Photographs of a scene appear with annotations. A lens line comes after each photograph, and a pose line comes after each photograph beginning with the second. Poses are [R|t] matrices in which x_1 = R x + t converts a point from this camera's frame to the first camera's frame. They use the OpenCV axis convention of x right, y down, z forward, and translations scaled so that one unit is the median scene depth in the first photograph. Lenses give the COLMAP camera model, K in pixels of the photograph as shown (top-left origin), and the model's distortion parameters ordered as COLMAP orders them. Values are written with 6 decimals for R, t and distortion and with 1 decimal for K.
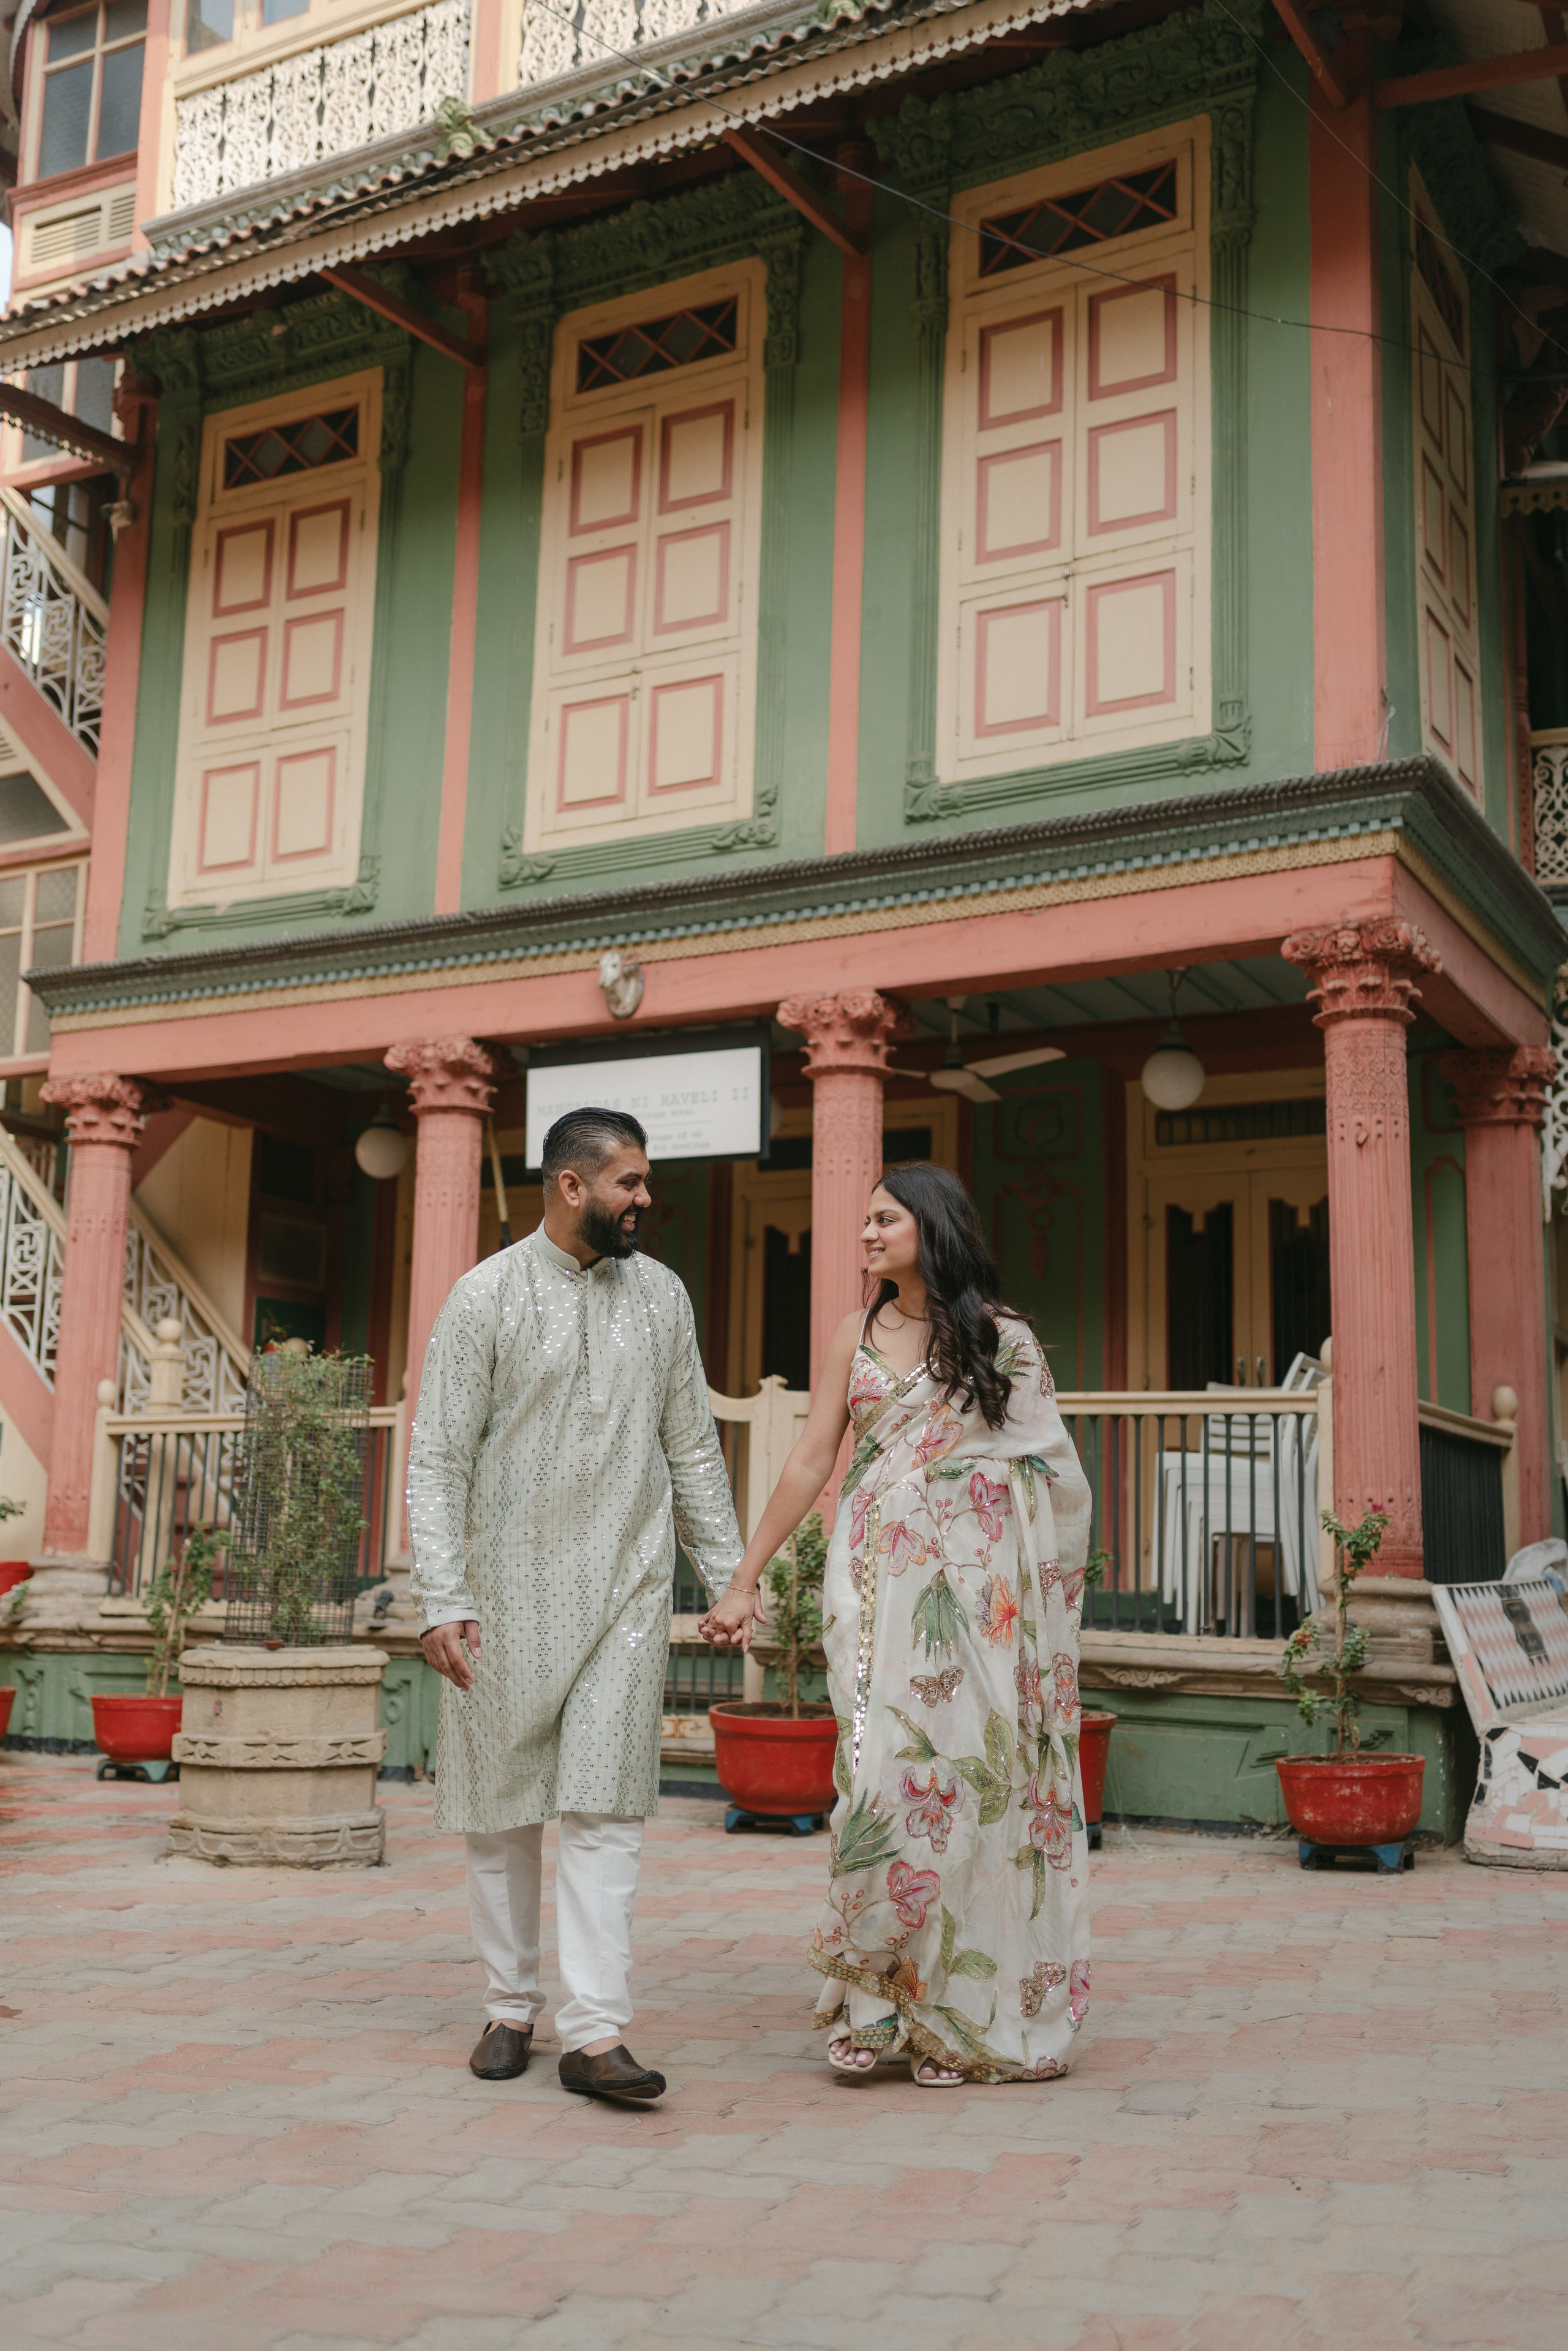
lens RADIAL K [[2345.3, 0, 770.5], [0, 2345.3, 1186.3], [0, 0, 1]] dist [0.013358, 0.000000]
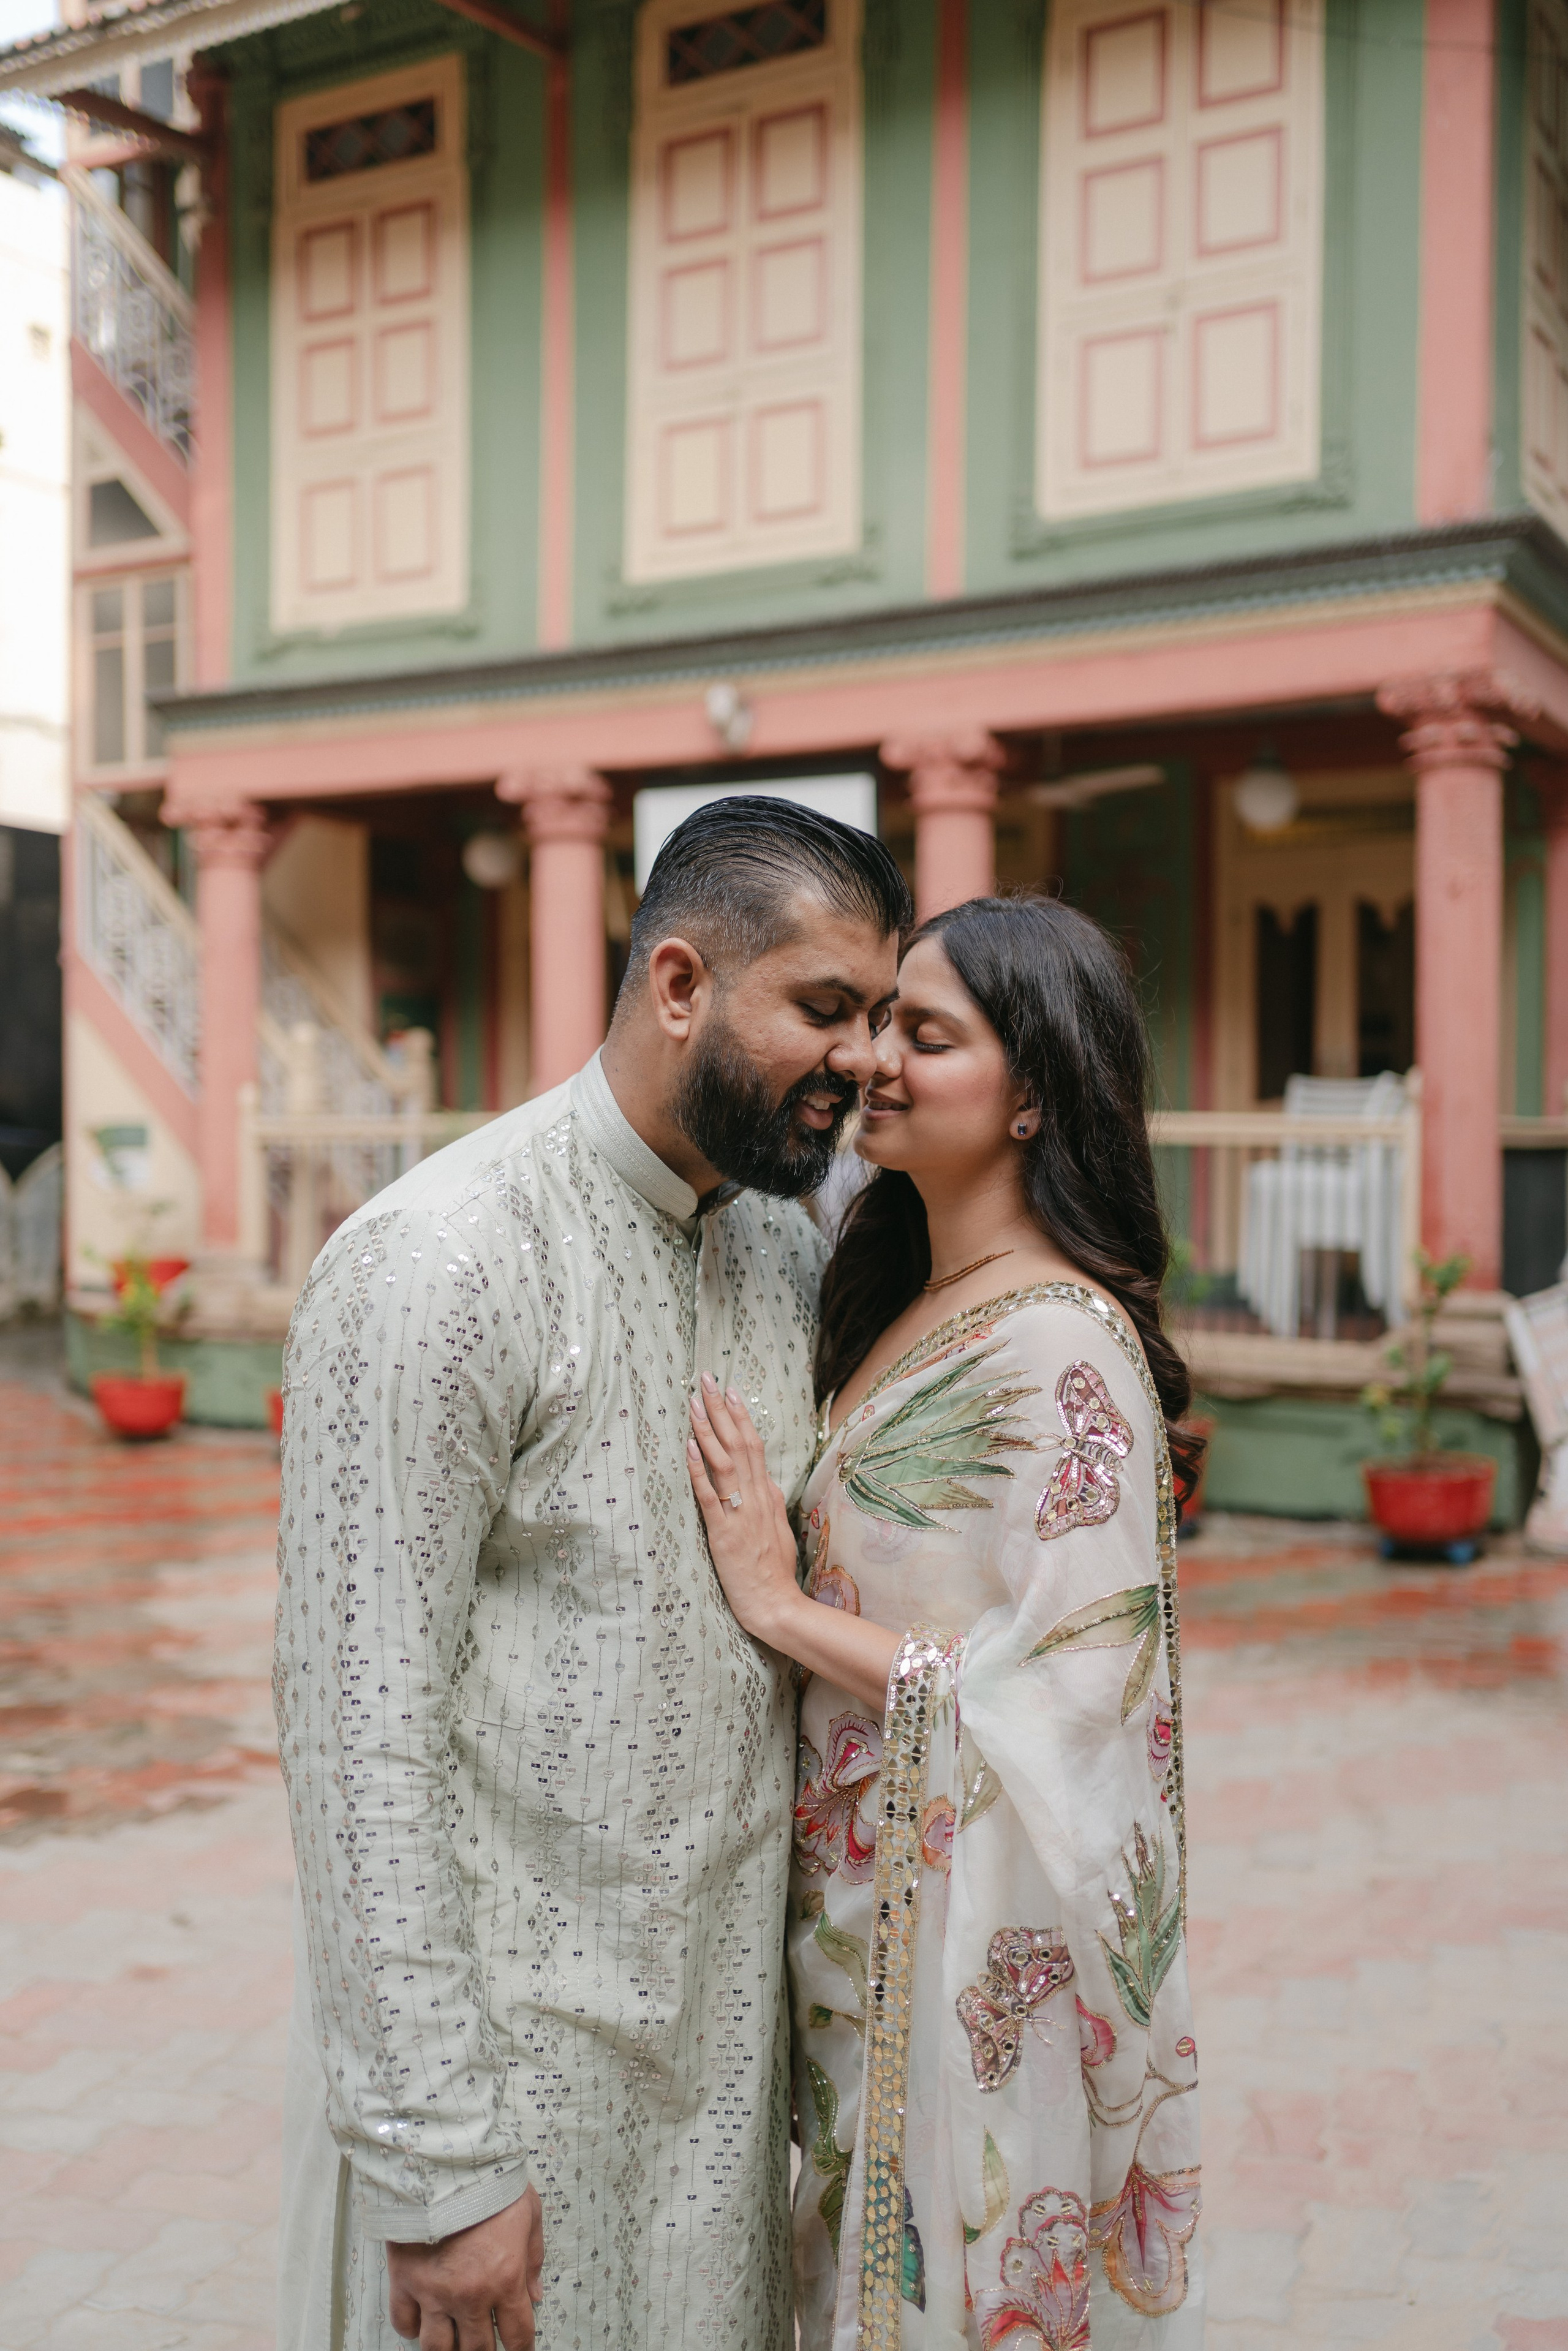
lens RADIAL K [[2345.3, 0, 777.2], [0, 2345.3, 1178.1], [0, 0, 1]] dist [0.013358, 0.000000]
pose [[0.999591, -0.020957, -0.019472, -0.028348], [0.024291, 0.981329, 0.190794, -0.085950], [0.015110, -0.191189, 0.981437, -0.052252]]
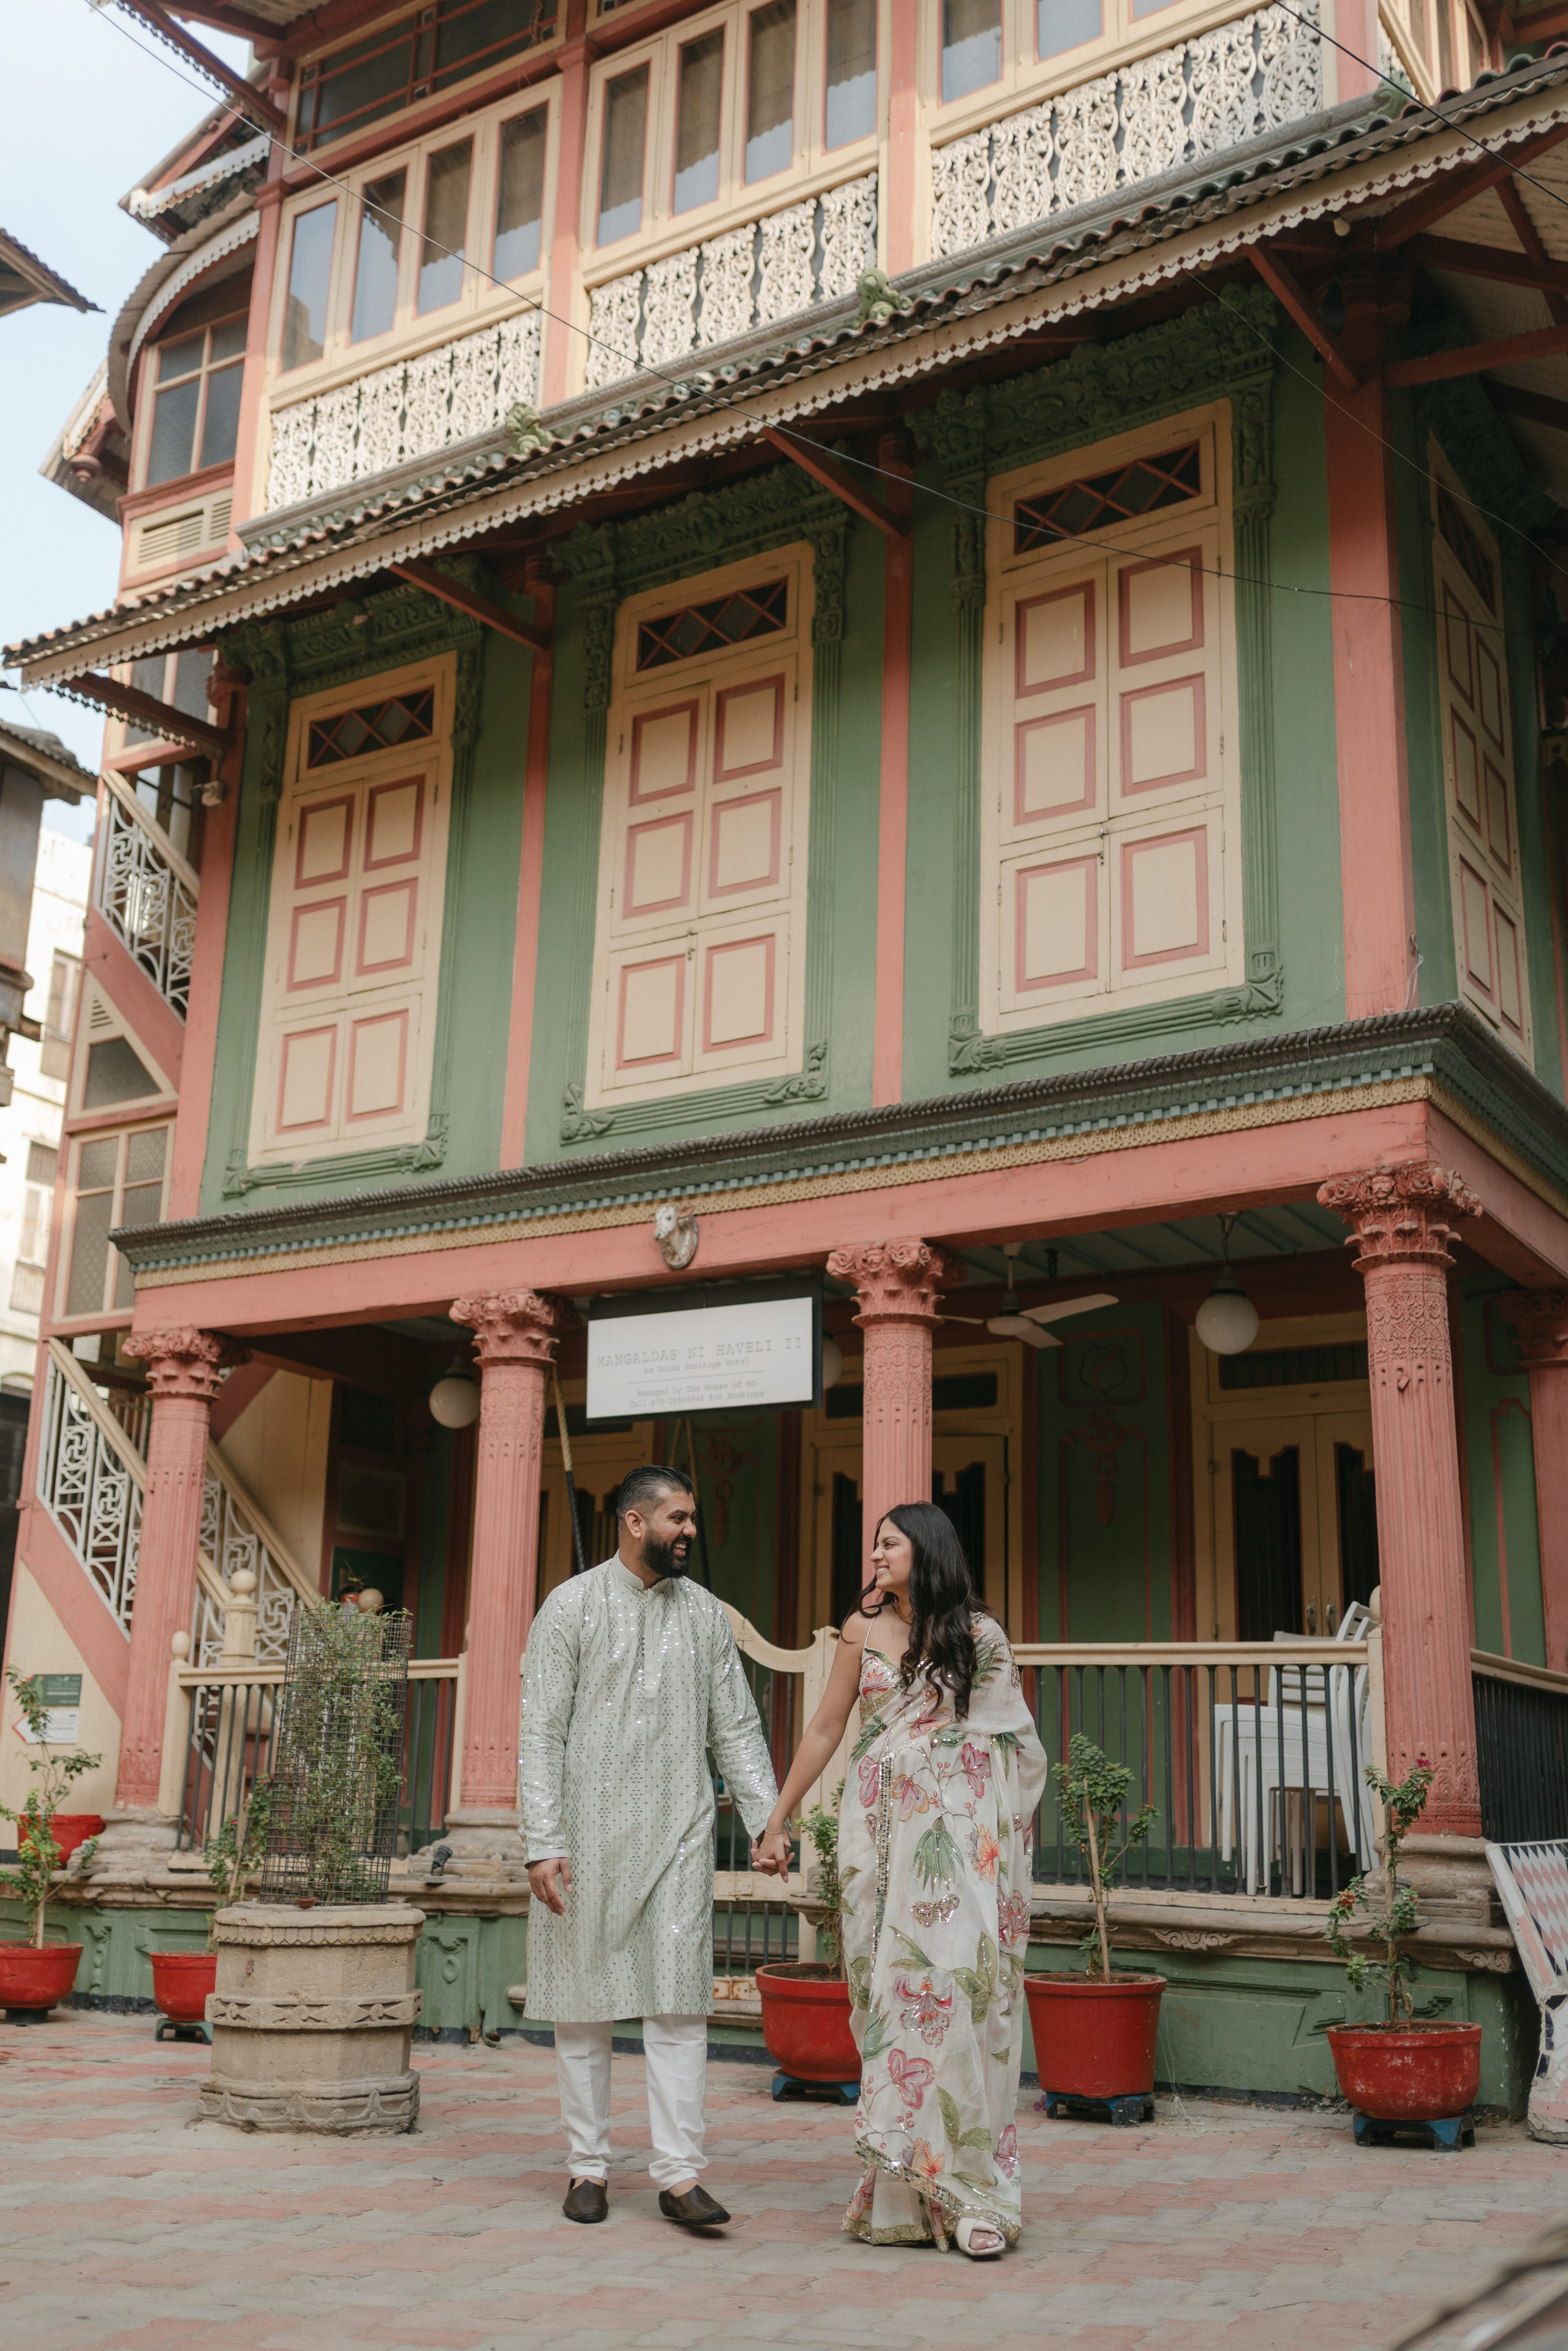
lens RADIAL K [[2345.3, 0, 771.3], [0, 2345.3, 1188.6], [0, 0, 1]] dist [0.013358, 0.000000]
pose [[0.998296, -0.014090, -0.056631, 0.036162], [0.008345, 0.994908, -0.100437, -0.004137], [0.057757, 0.099793, 0.993330, -0.010458]]
